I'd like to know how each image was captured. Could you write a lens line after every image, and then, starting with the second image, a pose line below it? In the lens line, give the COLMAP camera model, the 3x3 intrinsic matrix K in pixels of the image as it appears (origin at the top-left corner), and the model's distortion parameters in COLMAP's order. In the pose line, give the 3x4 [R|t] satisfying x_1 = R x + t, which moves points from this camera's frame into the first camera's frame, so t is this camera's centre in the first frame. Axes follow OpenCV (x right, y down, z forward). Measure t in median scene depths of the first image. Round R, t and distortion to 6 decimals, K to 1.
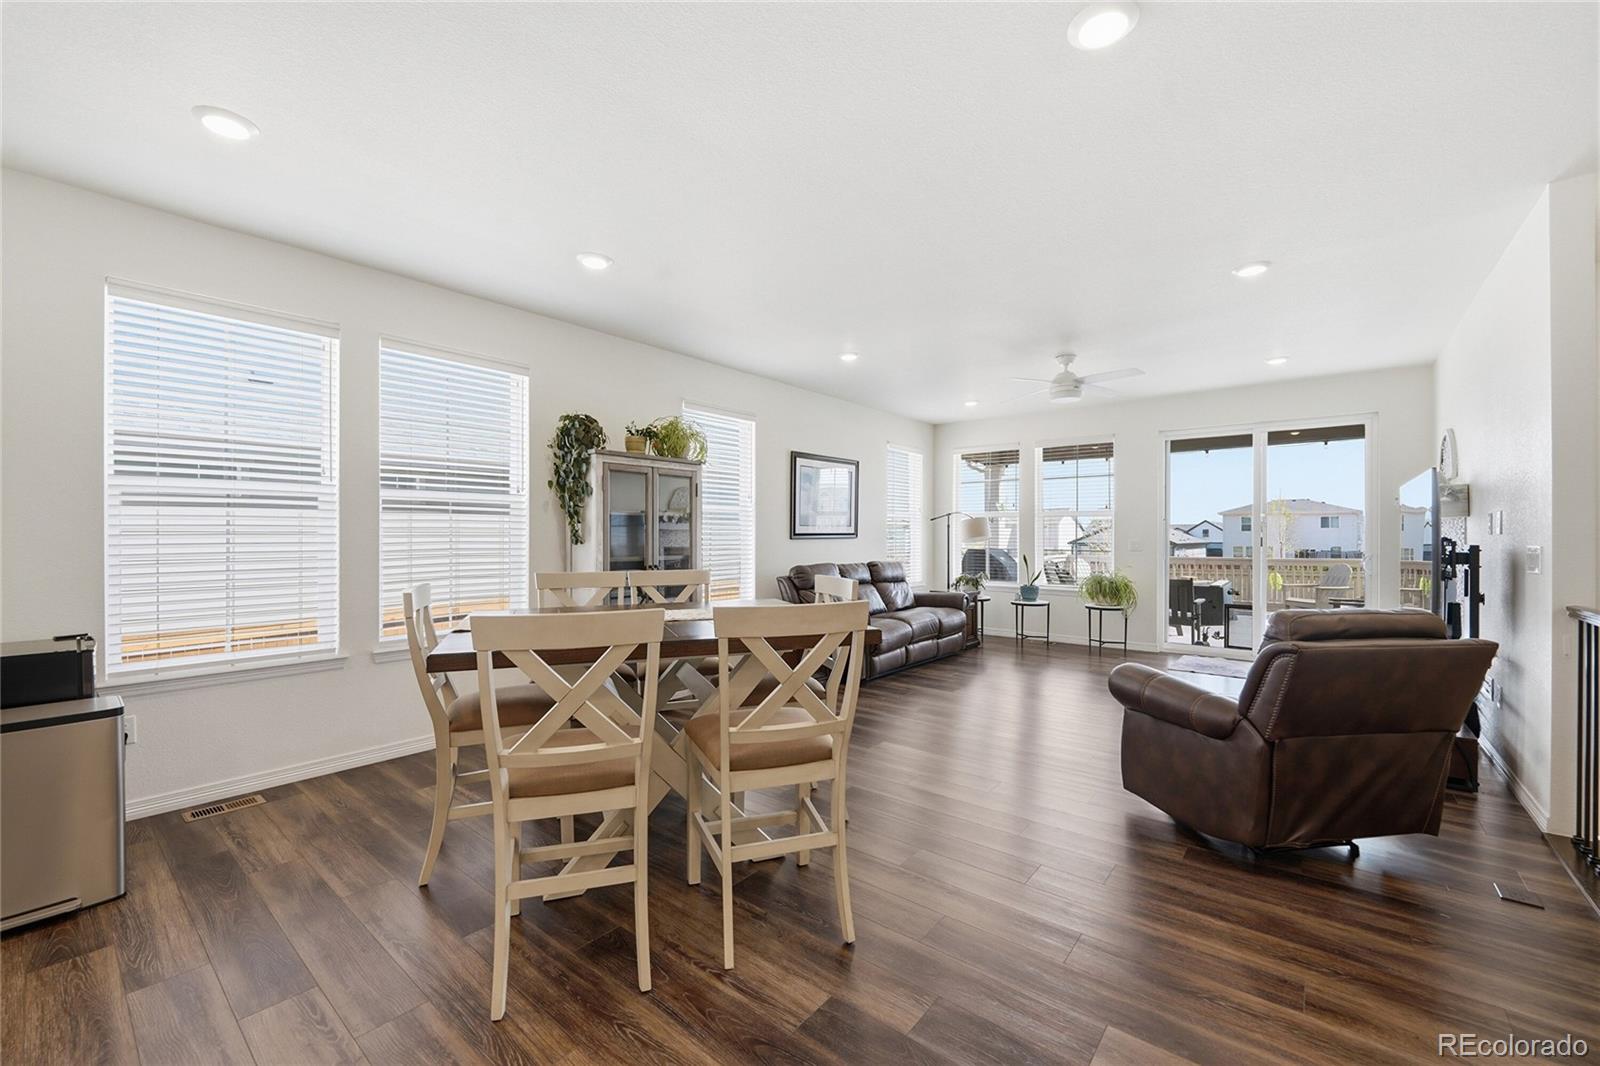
lens RADIAL K [[651.7, 0, 787.0], [0, 651.7, 532.6], [0, 0, 1]] dist [-0.007816, -0.001091]
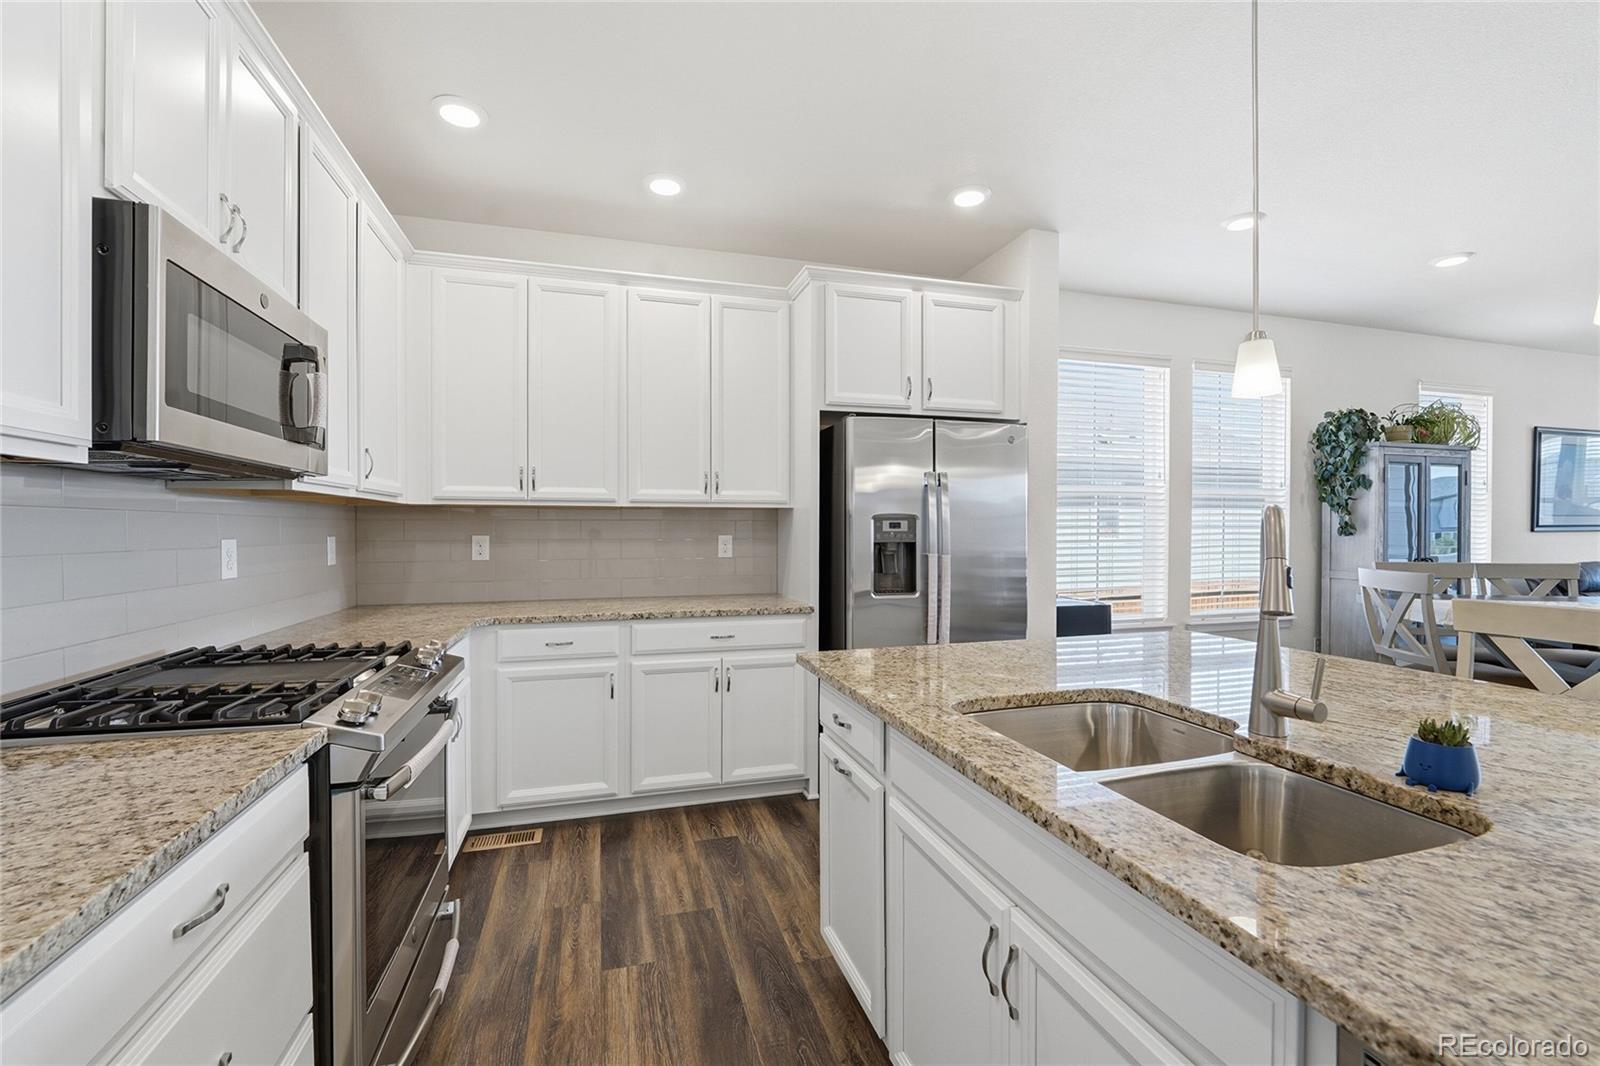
lens RADIAL K [[663.4, 0, 775.2], [0, 663.4, 522.4], [0, 0, 1]] dist [-0.002274, -0.002669]
pose [[0.828889, -0.005447, -0.559387, -0.344571], [0.002713, 0.999980, -0.005717, 0.000385], [0.559407, 0.003221, 0.828887, -0.263653]]
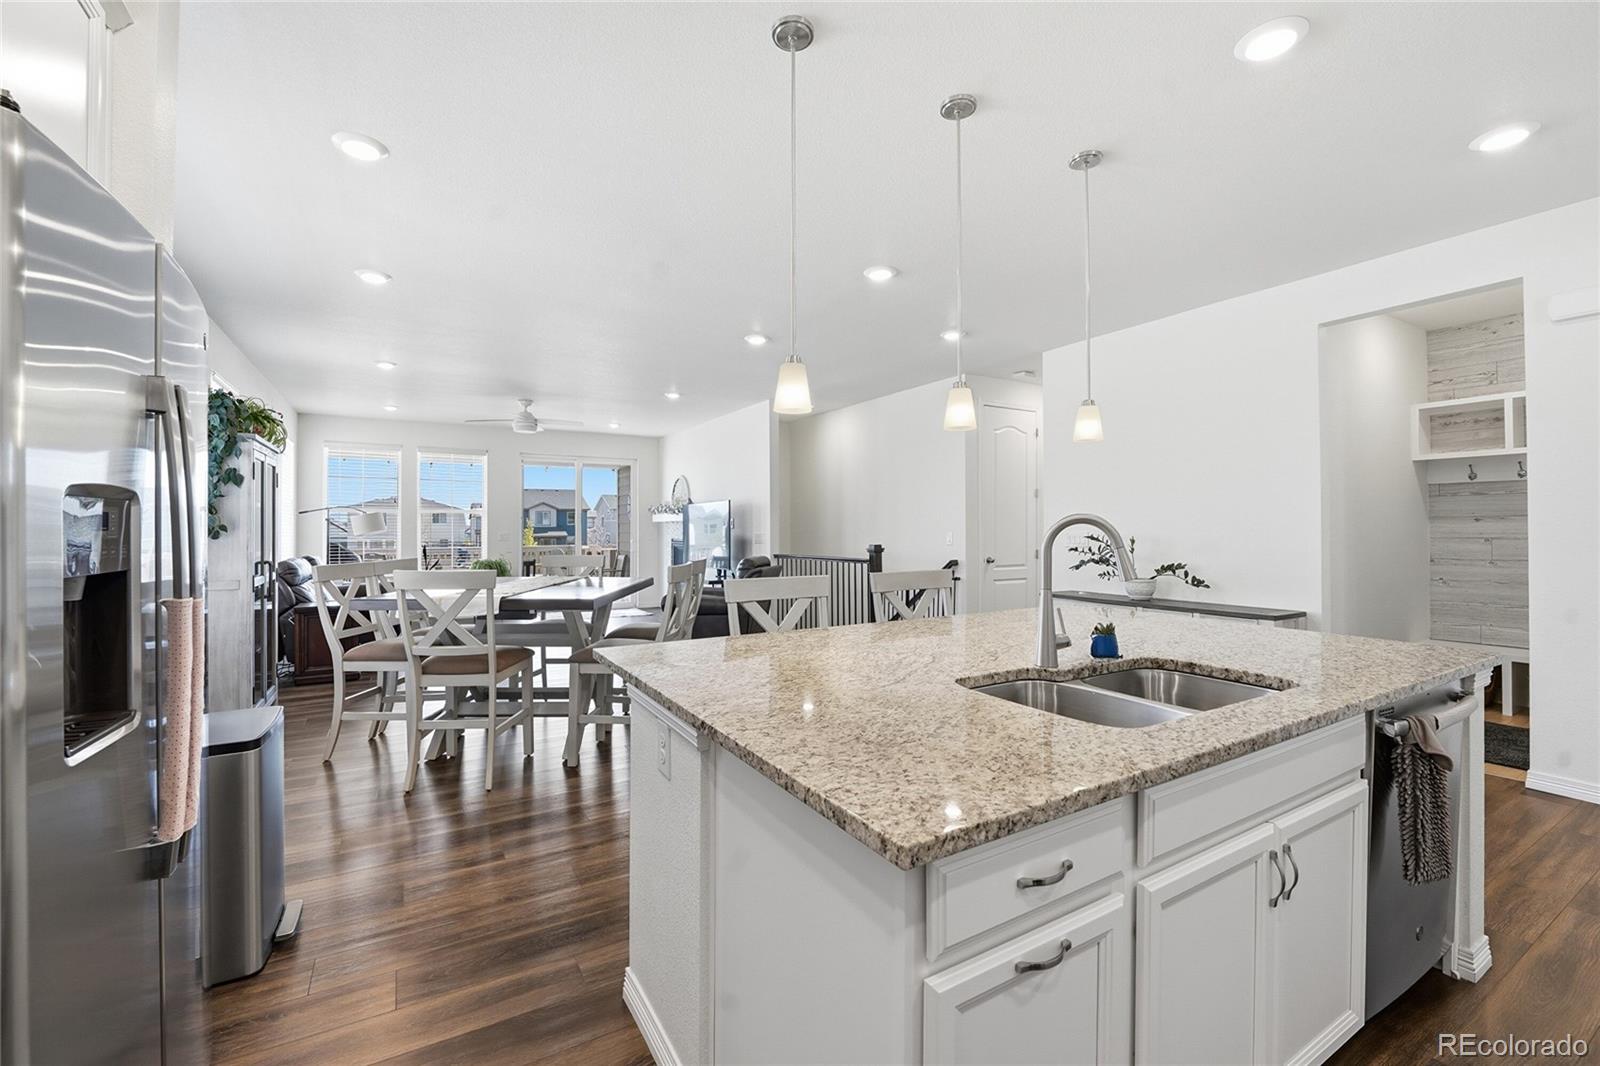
lens RADIAL K [[663.4, 0, 802.3], [0, 663.4, 528.0], [0, 0, 1]] dist [-0.002274, -0.002669]
pose [[0.327496, 0.001873, 0.944851, -0.630198], [-0.002281, 0.999997, -0.001191, 0.001939], [-0.944850, -0.001765, 0.327499, -0.024949]]
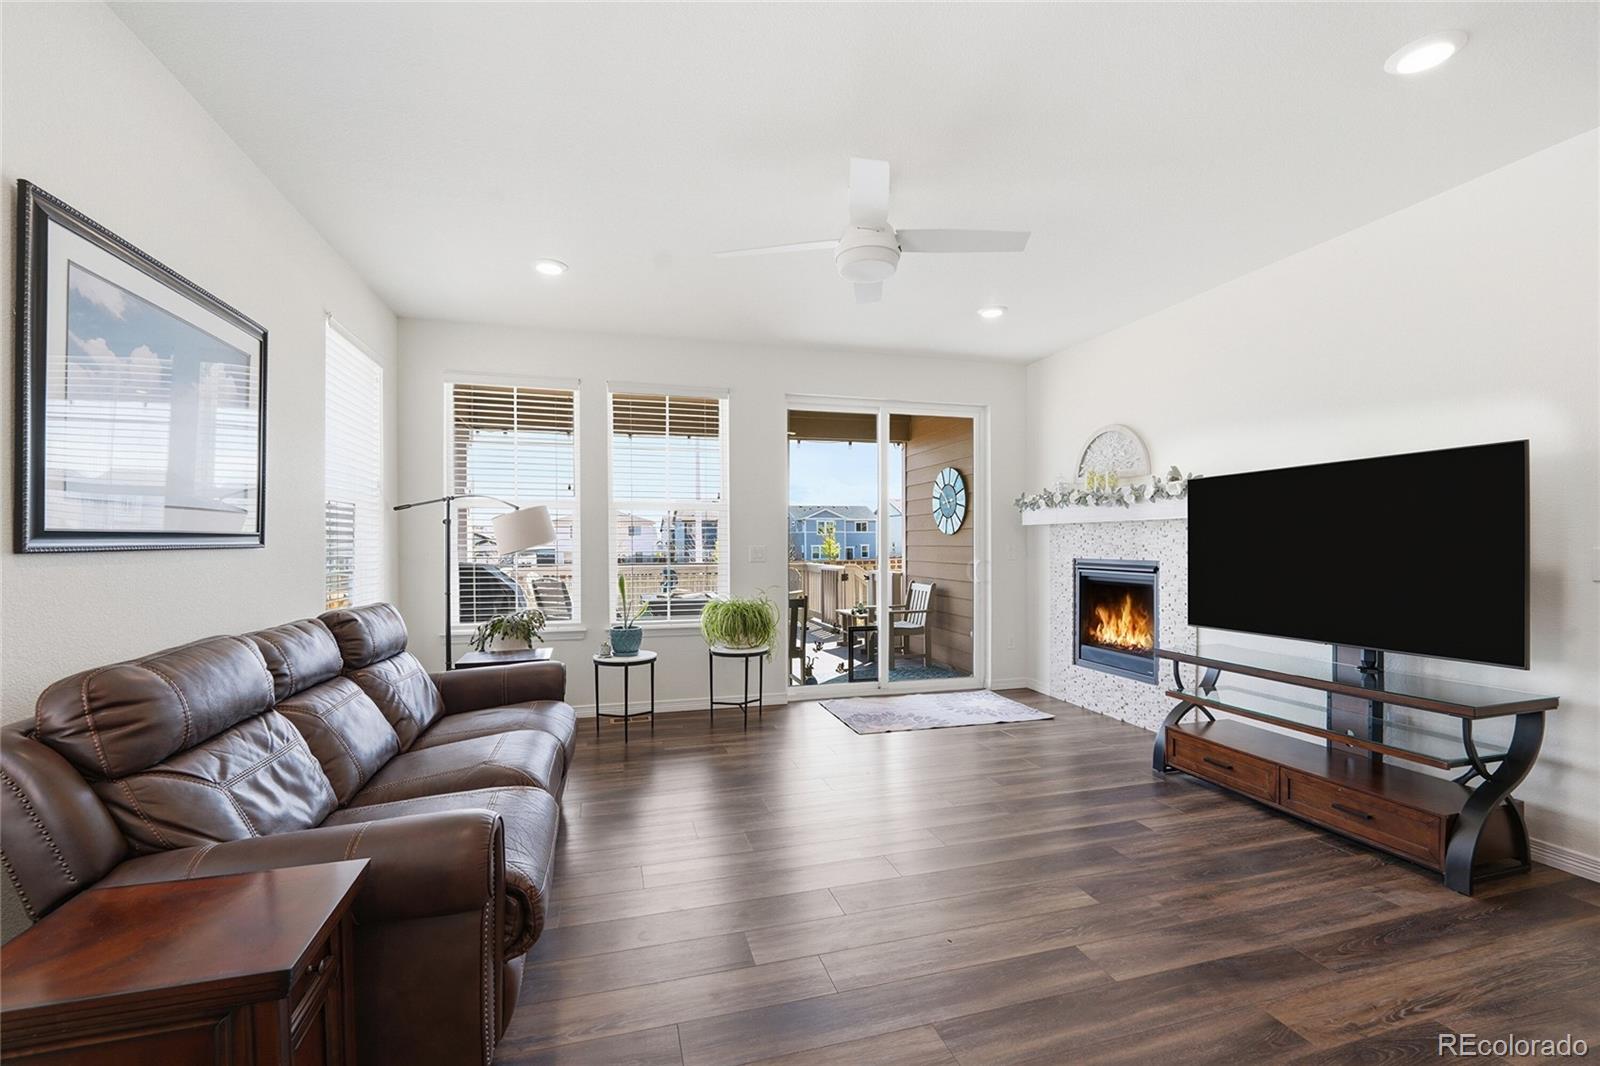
lens RADIAL K [[663.4, 0, 790.9], [0, 663.4, 545.3], [0, 0, 1]] dist [-0.002274, -0.002669]
pose [[0.566679, -0.006188, 0.823915, -0.033321], [0.001085, 0.999977, 0.006764, 0.006219], [-0.823938, -0.002939, 0.566672, 0.664502]]
